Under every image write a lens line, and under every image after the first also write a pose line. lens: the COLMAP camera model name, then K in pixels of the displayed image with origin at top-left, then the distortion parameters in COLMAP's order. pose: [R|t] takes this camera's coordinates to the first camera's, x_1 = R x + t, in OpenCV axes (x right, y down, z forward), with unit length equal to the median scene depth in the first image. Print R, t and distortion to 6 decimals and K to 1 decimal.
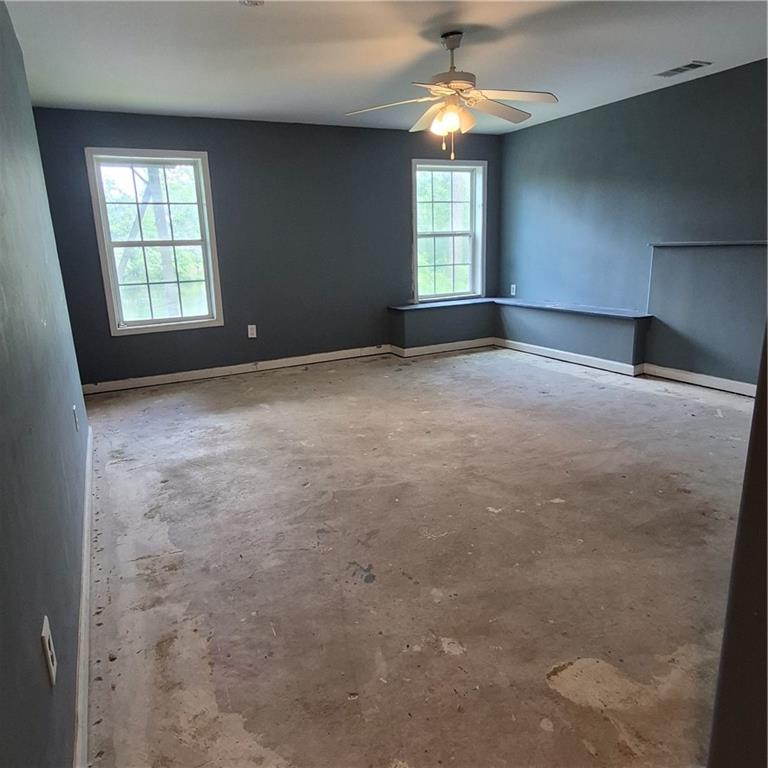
lens RADIAL K [[549.6, 0, 384.0], [0, 549.6, 384.0], [0, 0, 1]] dist [-0.006368, -0.002170]
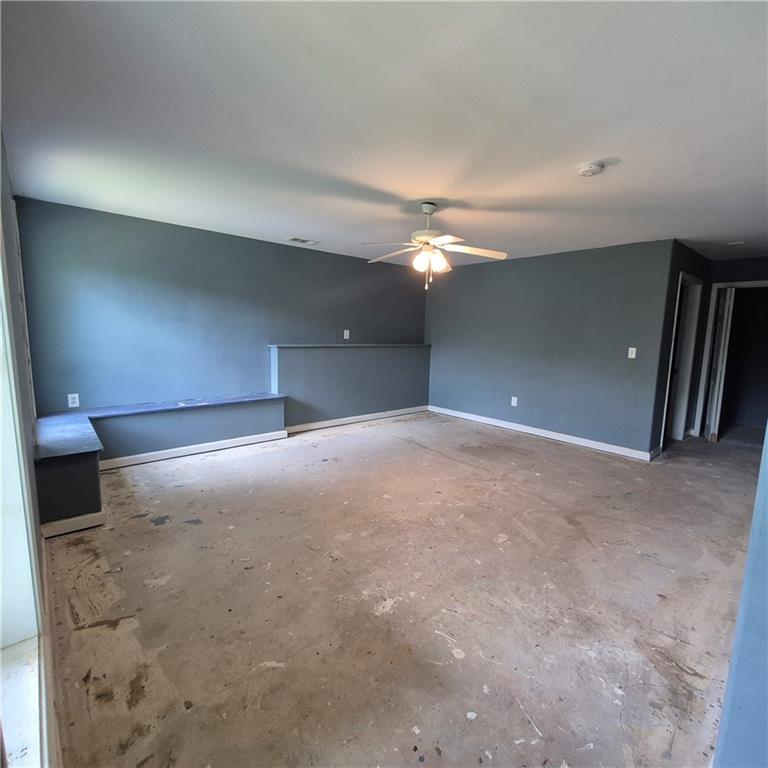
lens RADIAL K [[393.5, 0, 384.0], [0, 393.5, 384.0], [0, 0, 1]] dist [-0.002121, -0.001312]
pose [[-0.242249, -0.100252, 0.965021, -0.615056], [0.224961, 0.961737, 0.156383, -0.269436], [-0.943773, 0.254975, -0.210427, 1.019747]]
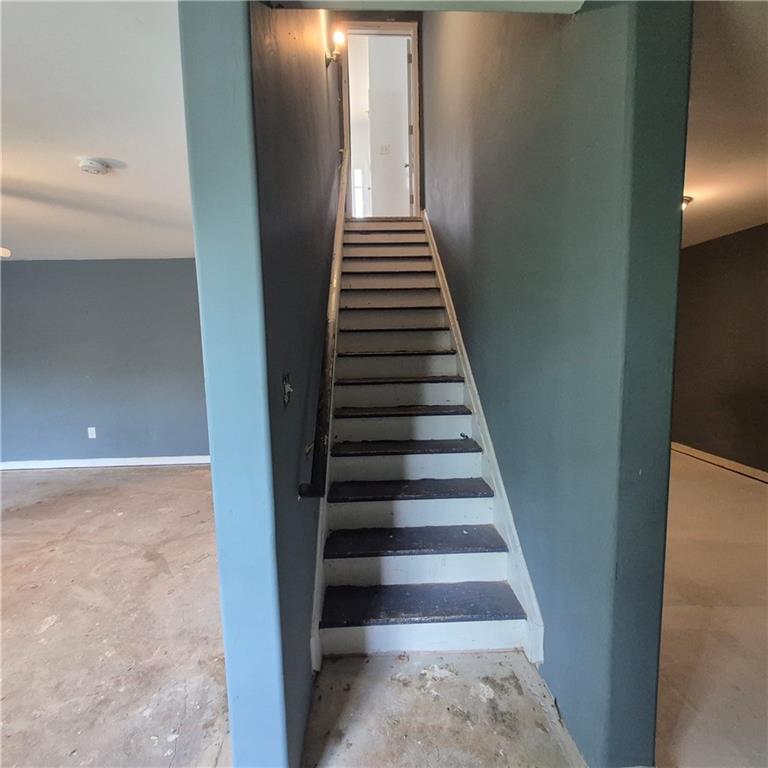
lens RADIAL K [[402.0, 0, 384.0], [0, 402.0, 384.0], [0, 0, 1]] dist [0.001090, -0.001229]
pose [[-0.905493, 0.014166, 0.424126, -0.656209], [0.159345, 0.937659, 0.308876, -0.251085], [-0.393310, 0.347267, -0.851301, 0.932773]]
